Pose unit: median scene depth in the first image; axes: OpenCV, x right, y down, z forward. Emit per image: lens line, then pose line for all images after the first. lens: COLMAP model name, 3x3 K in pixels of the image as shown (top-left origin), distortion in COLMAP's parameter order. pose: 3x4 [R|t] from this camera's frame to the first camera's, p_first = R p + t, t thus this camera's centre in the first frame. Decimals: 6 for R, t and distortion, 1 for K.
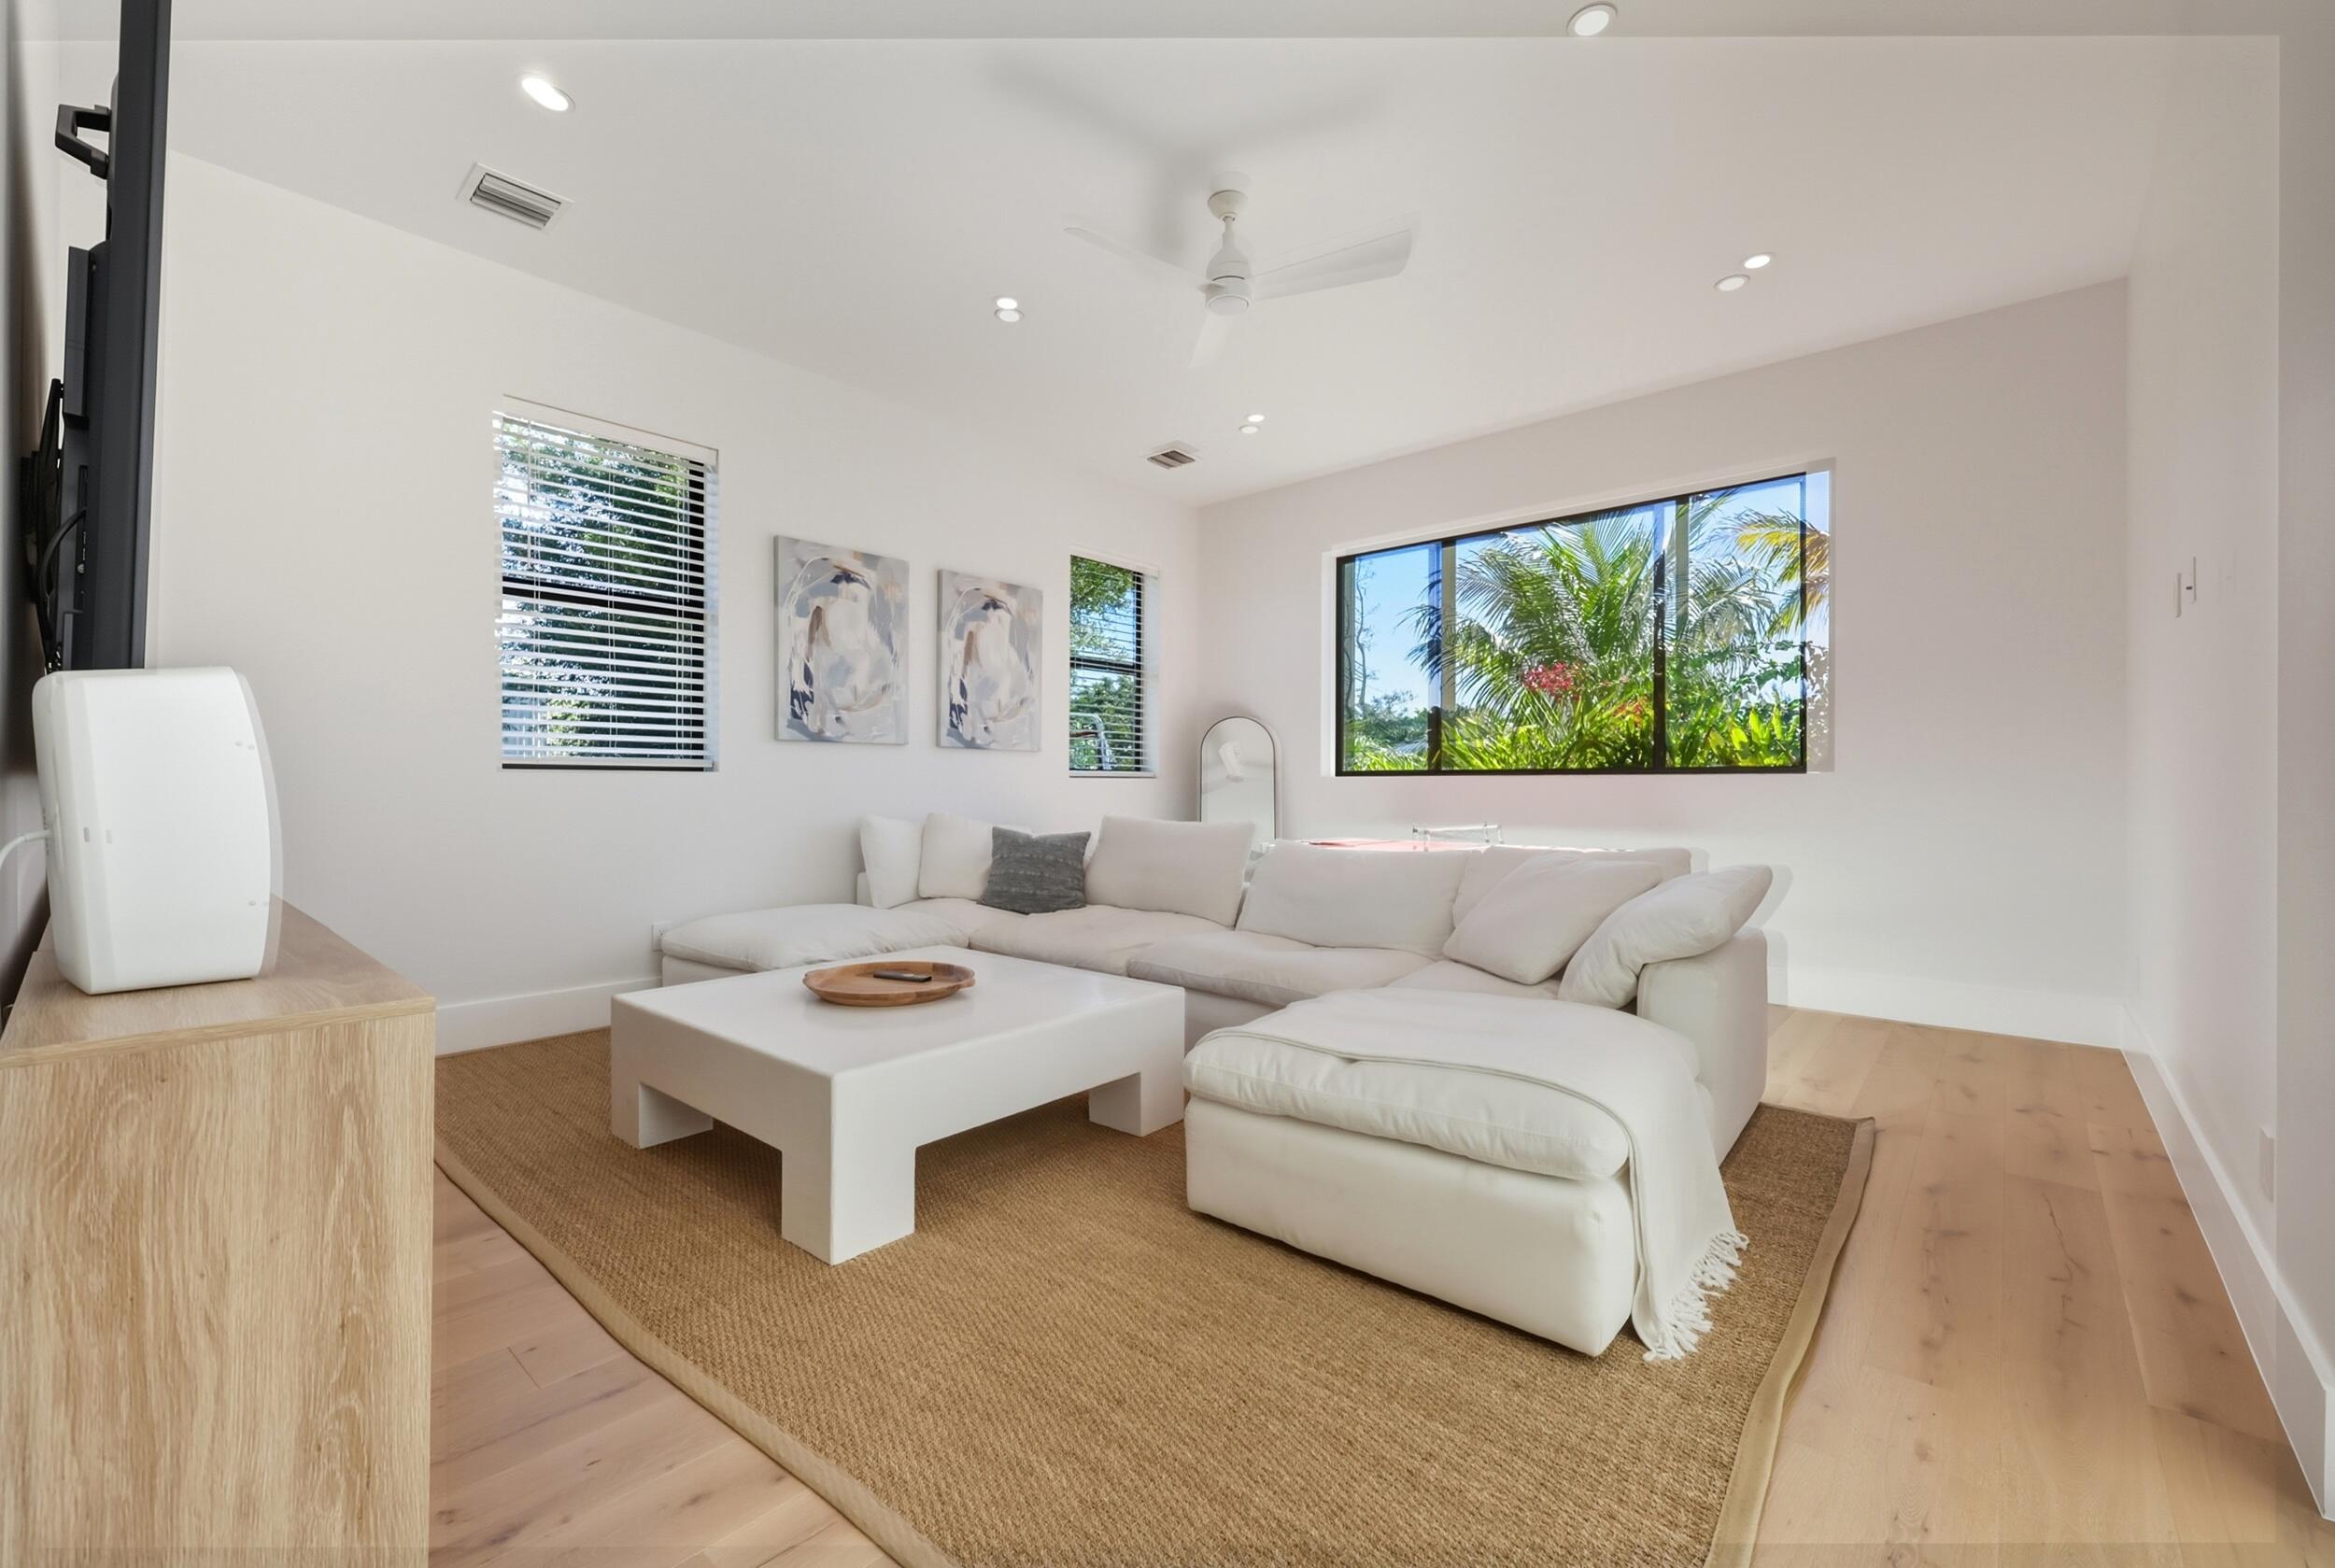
lens RADIAL K [[962.9, 0, 1170.9], [0, 962.9, 776.2], [0, 0, 1]] dist [0.000680, 0.000017]
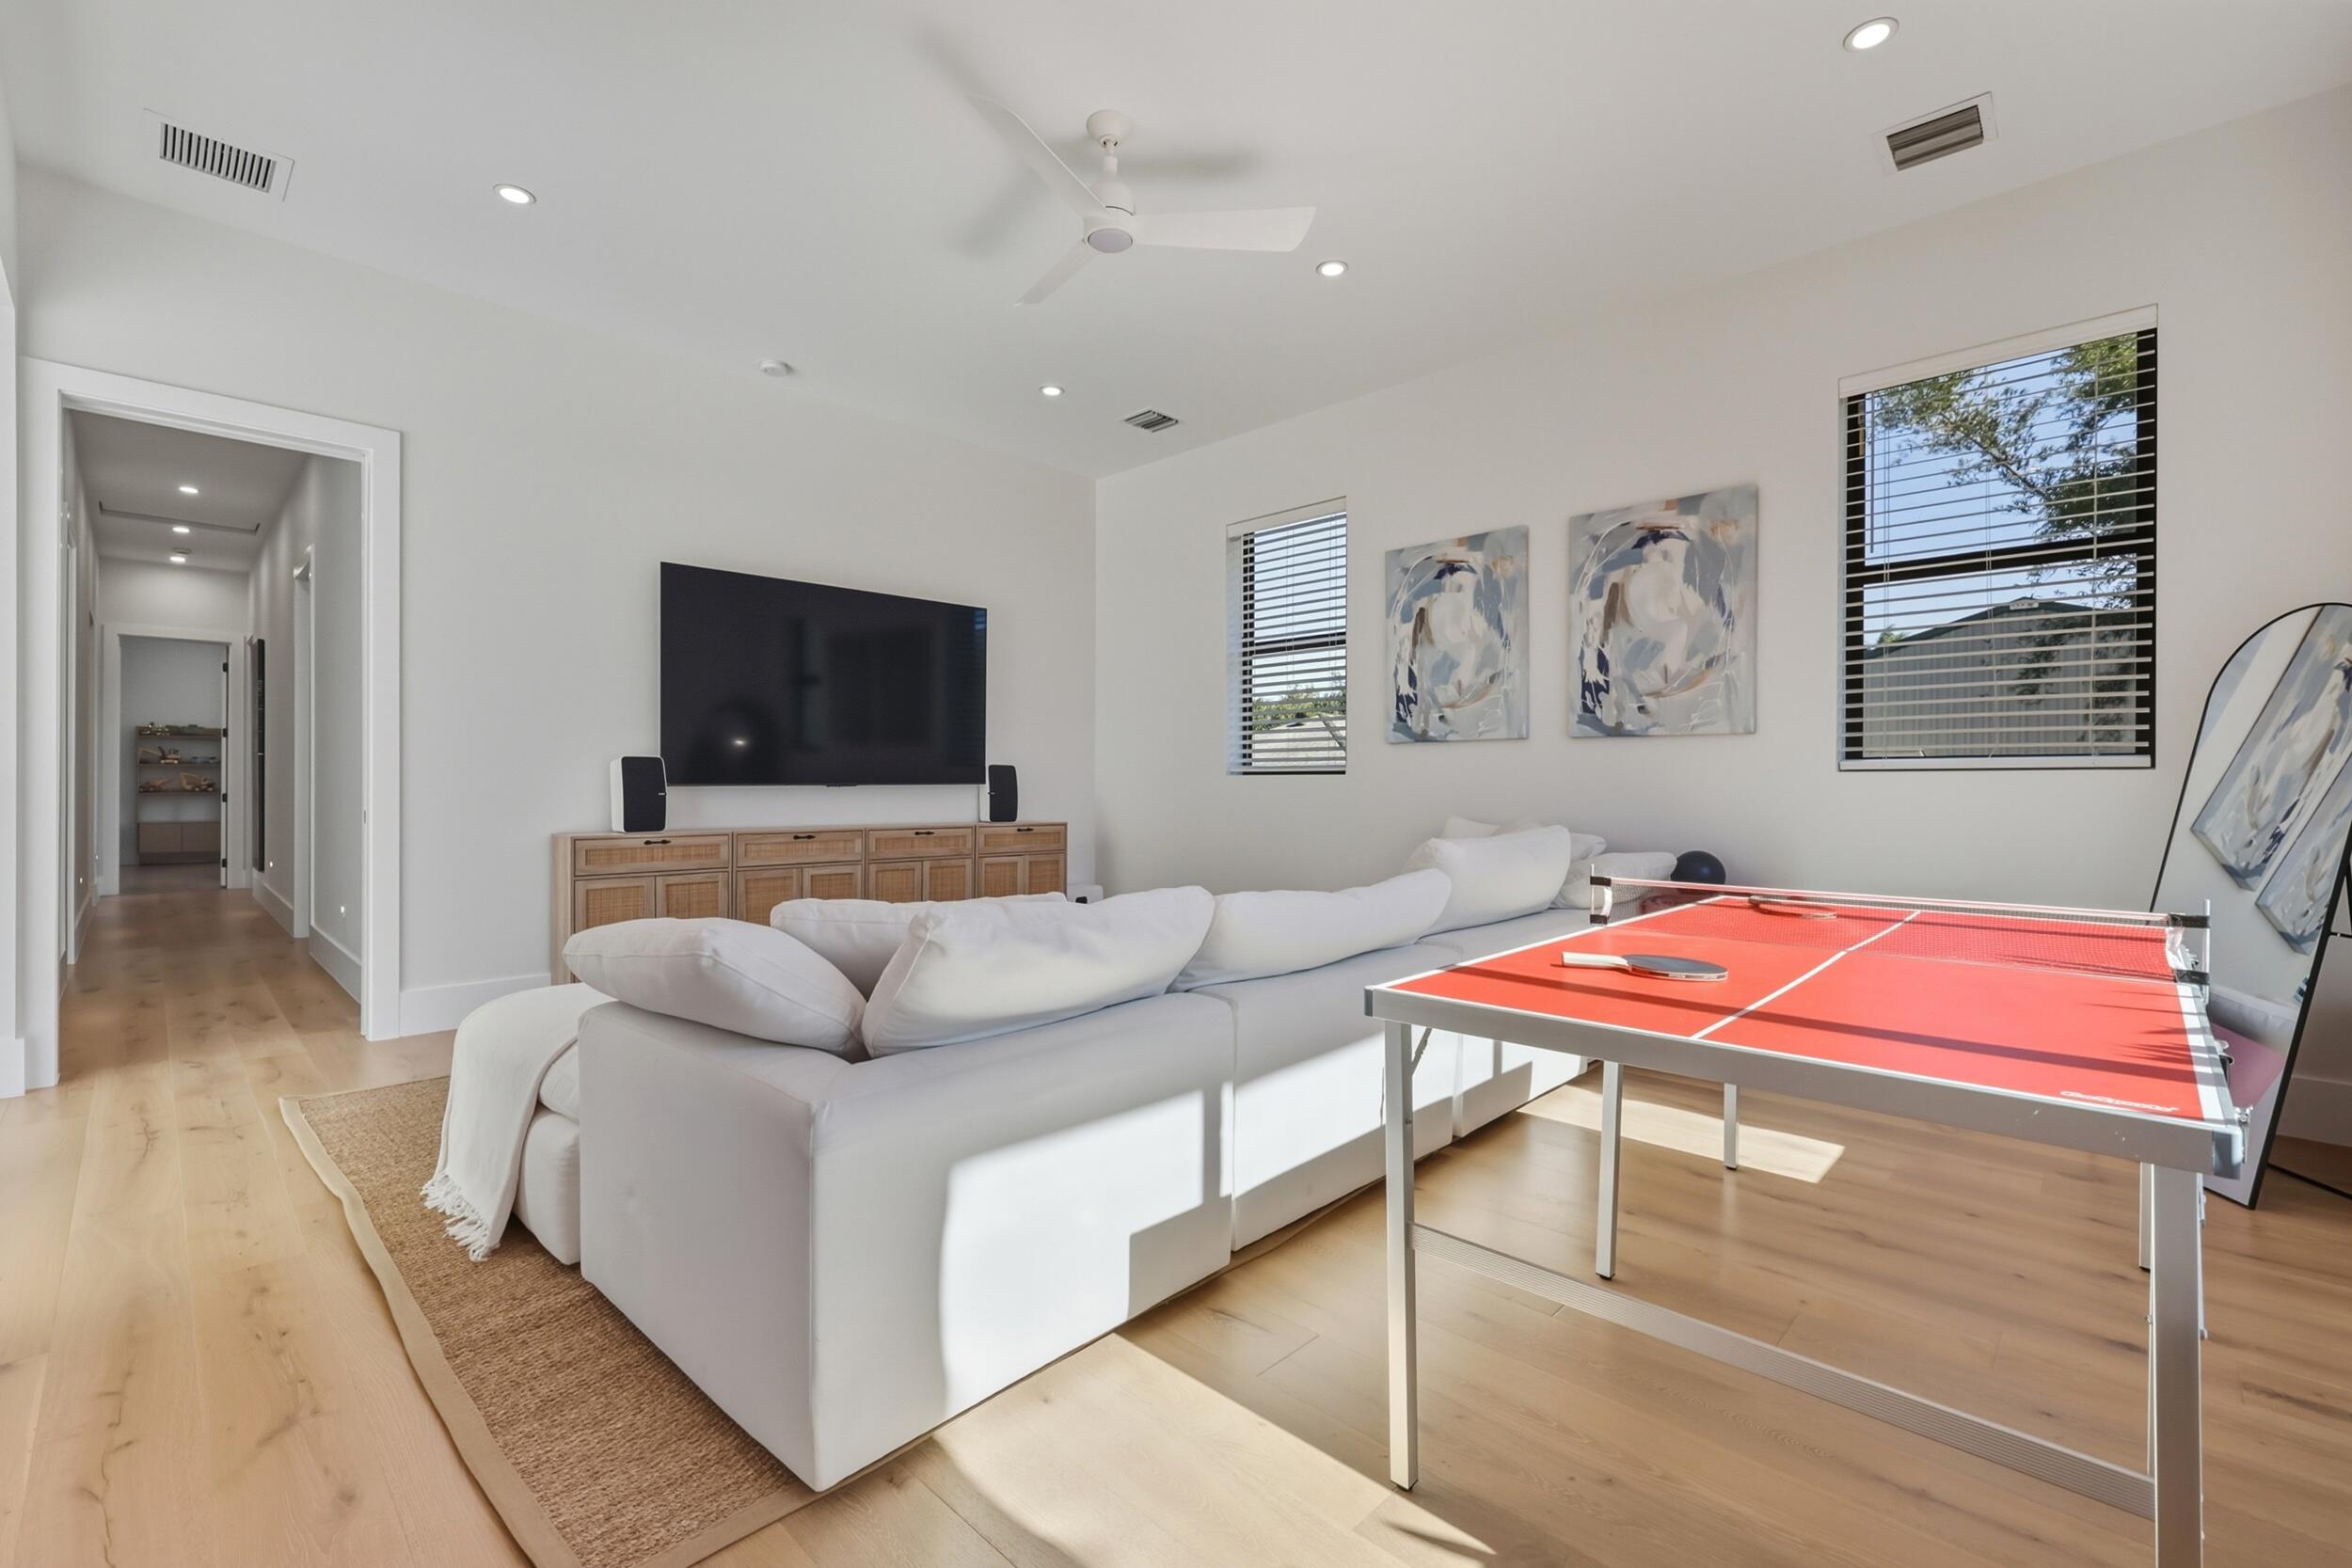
lens RADIAL K [[1030.8, 0, 1179.8], [0, 1030.8, 786.0], [0, 0, 1]] dist [-0.011321, -0.000093]
pose [[-0.067860, -0.004532, -0.997685, 0.698877], [0.005879, 0.999971, -0.004942, 0.013022], [0.997678, -0.006201, -0.067831, 0.793494]]
